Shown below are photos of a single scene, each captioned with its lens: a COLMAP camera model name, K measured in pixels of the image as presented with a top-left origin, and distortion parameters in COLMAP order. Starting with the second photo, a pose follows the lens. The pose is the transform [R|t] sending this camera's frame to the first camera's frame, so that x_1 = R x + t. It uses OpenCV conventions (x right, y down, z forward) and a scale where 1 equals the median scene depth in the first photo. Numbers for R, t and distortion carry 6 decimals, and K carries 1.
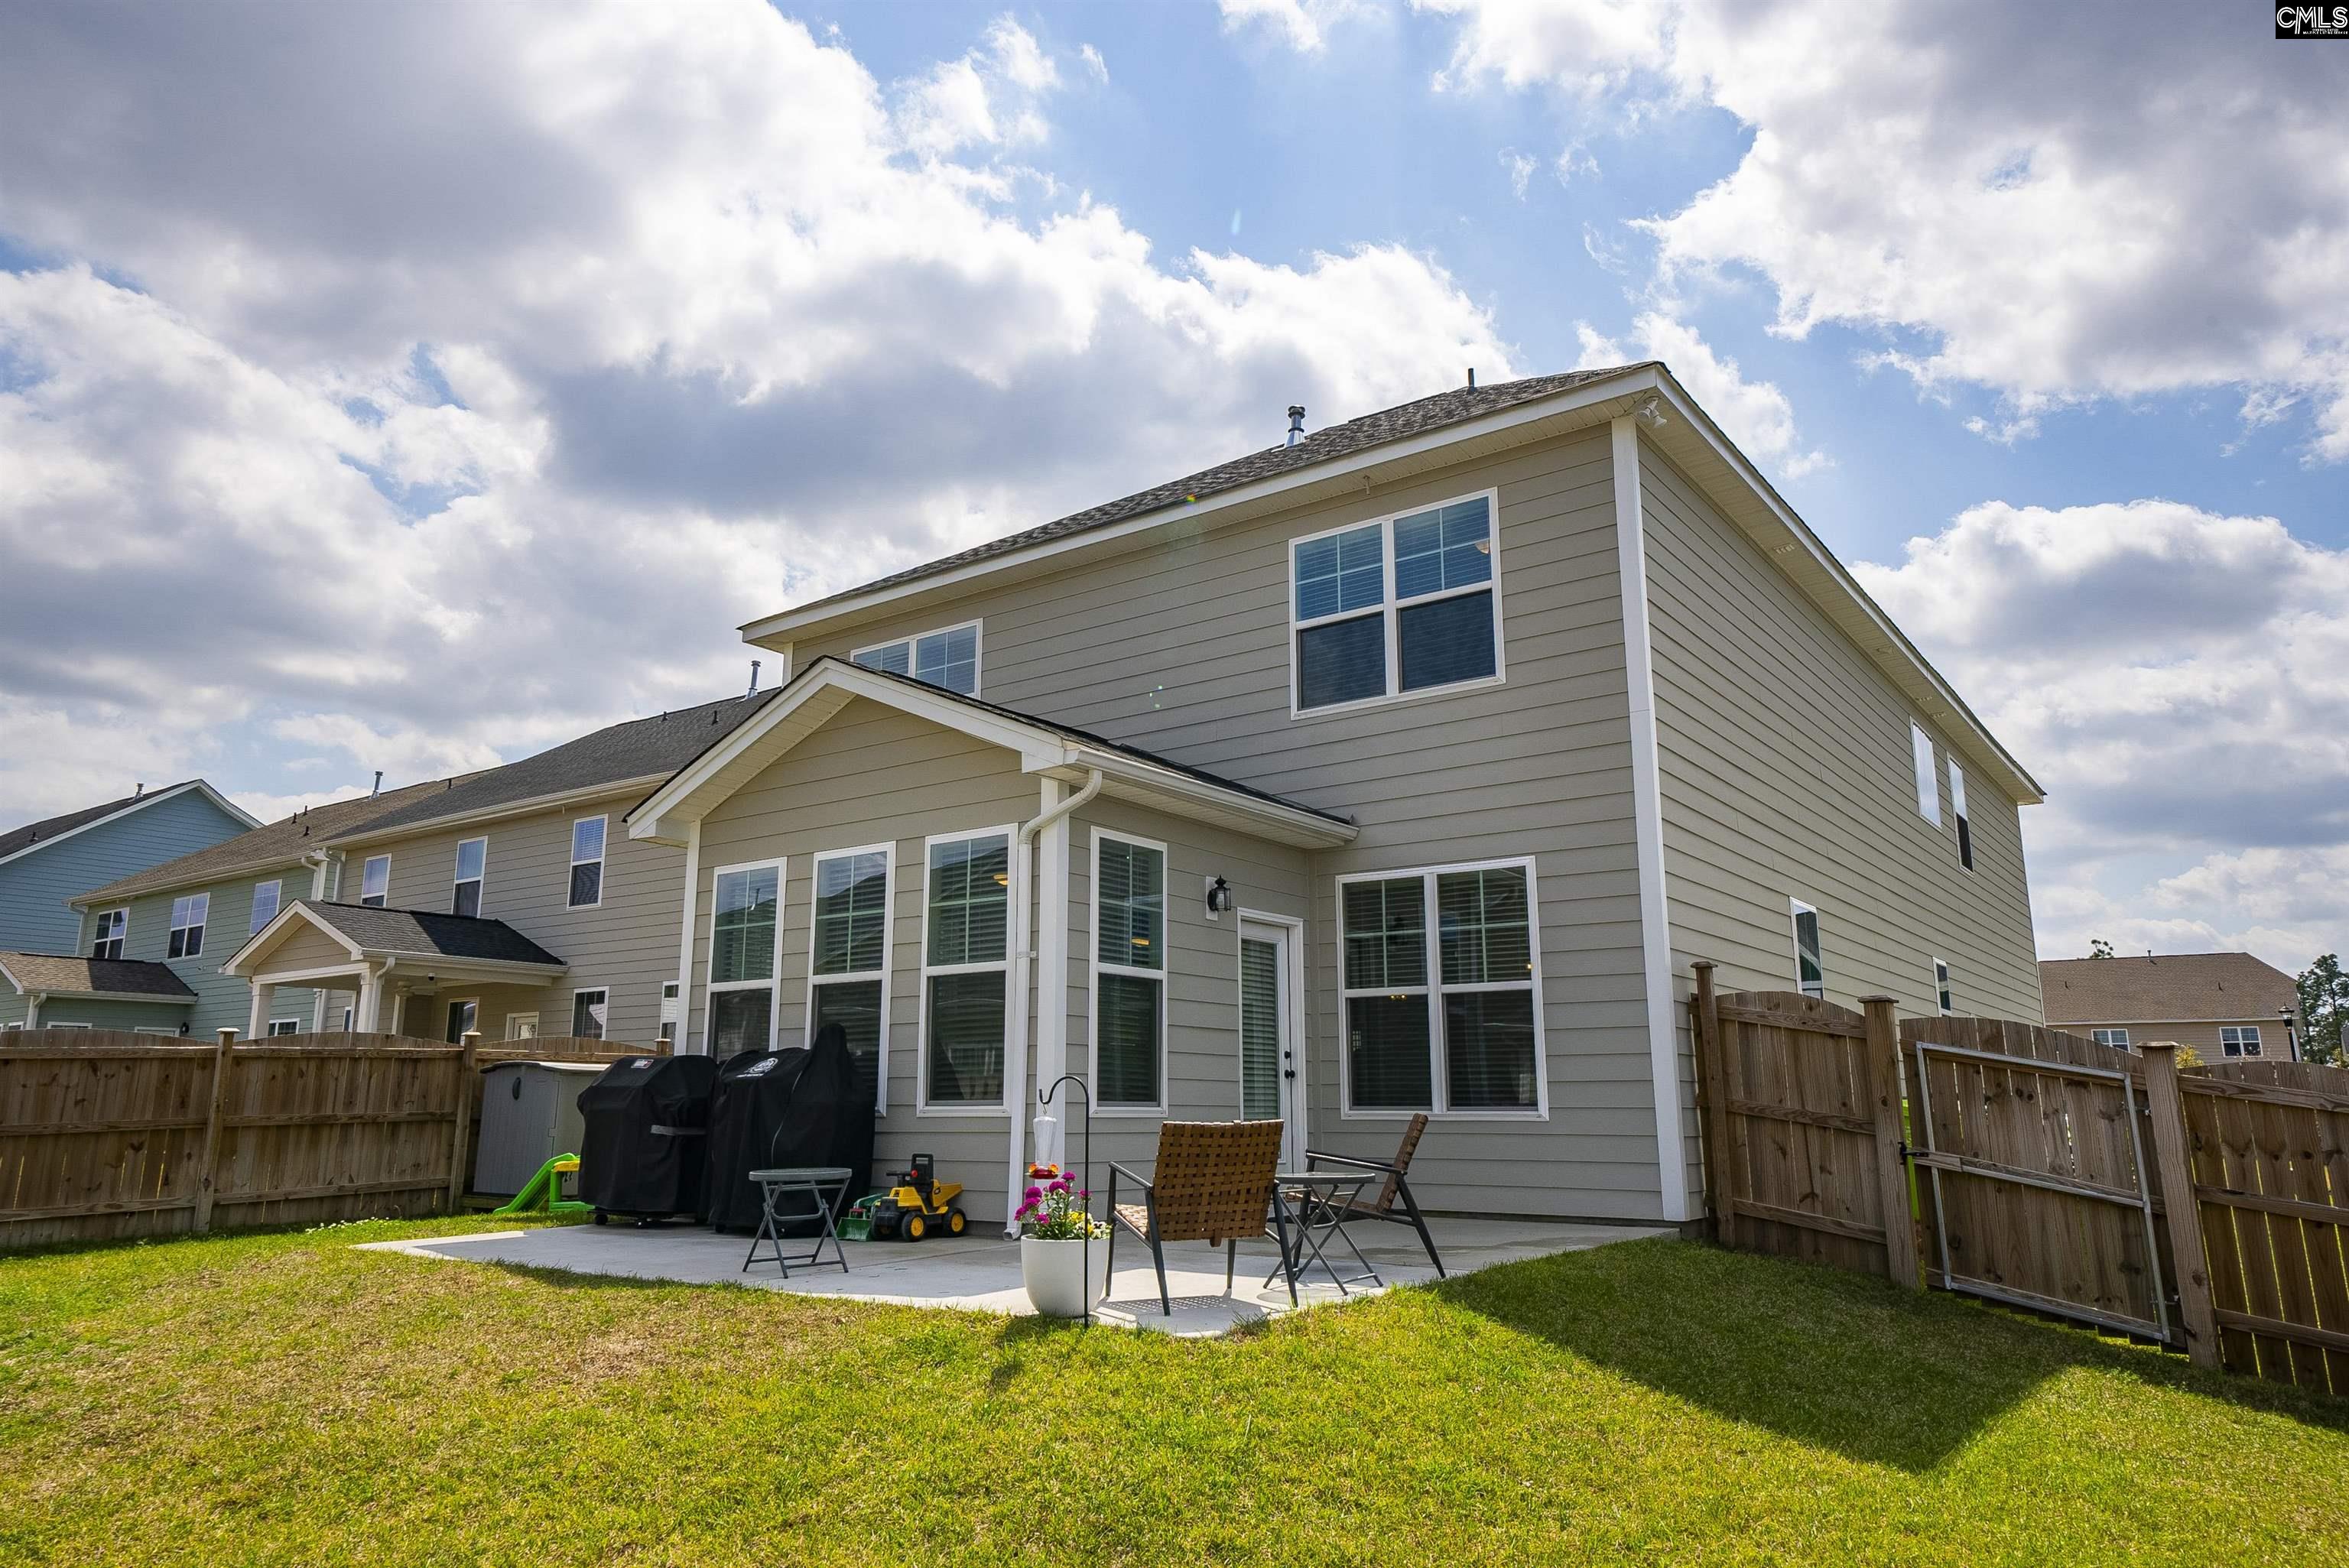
lens RADIAL K [[1551.2, 0, 1174.5], [0, 1551.2, 784.0], [0, 0, 1]] dist [0.035238, -0.005301]
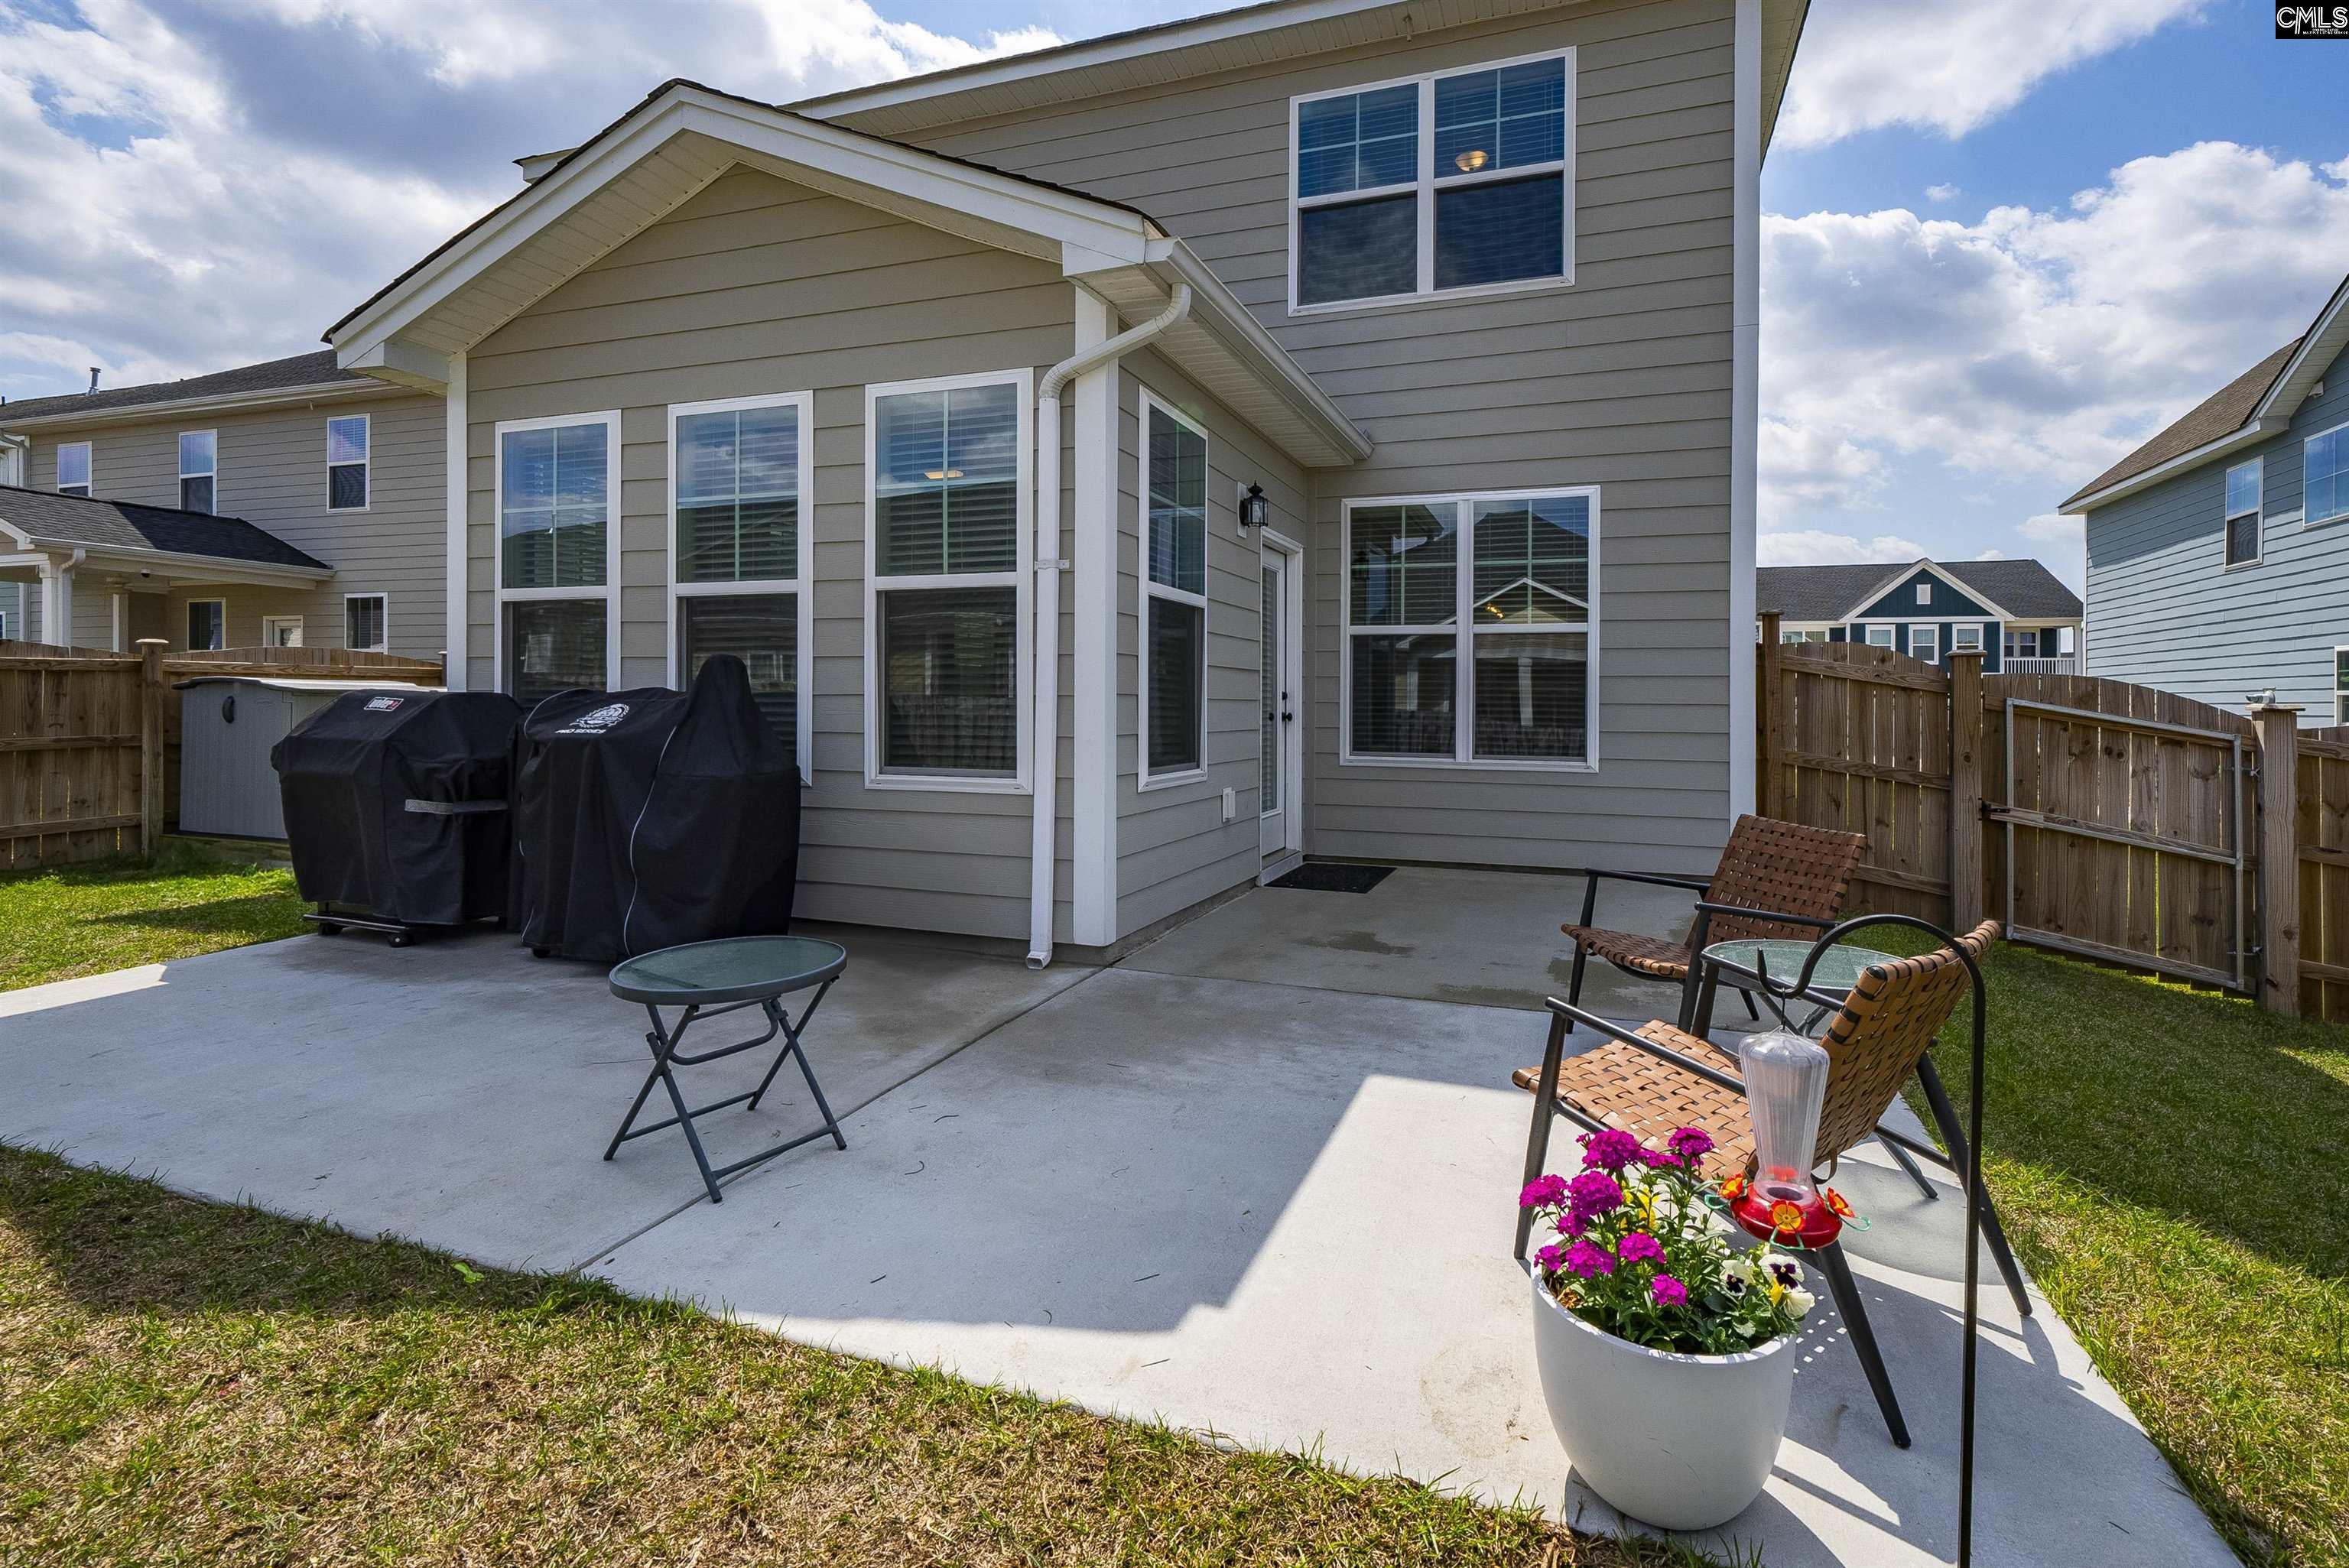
lens RADIAL K [[849.2, 0, 1171.6], [0, 849.2, 681.1], [0, 0, 1]] dist [0.001542, 0.000076]
pose [[0.933042, 0.004672, 0.359736, -0.171199], [-0.078252, 0.978612, 0.190250, 0.080523], [-0.351153, -0.205662, 0.913452, 0.597208]]
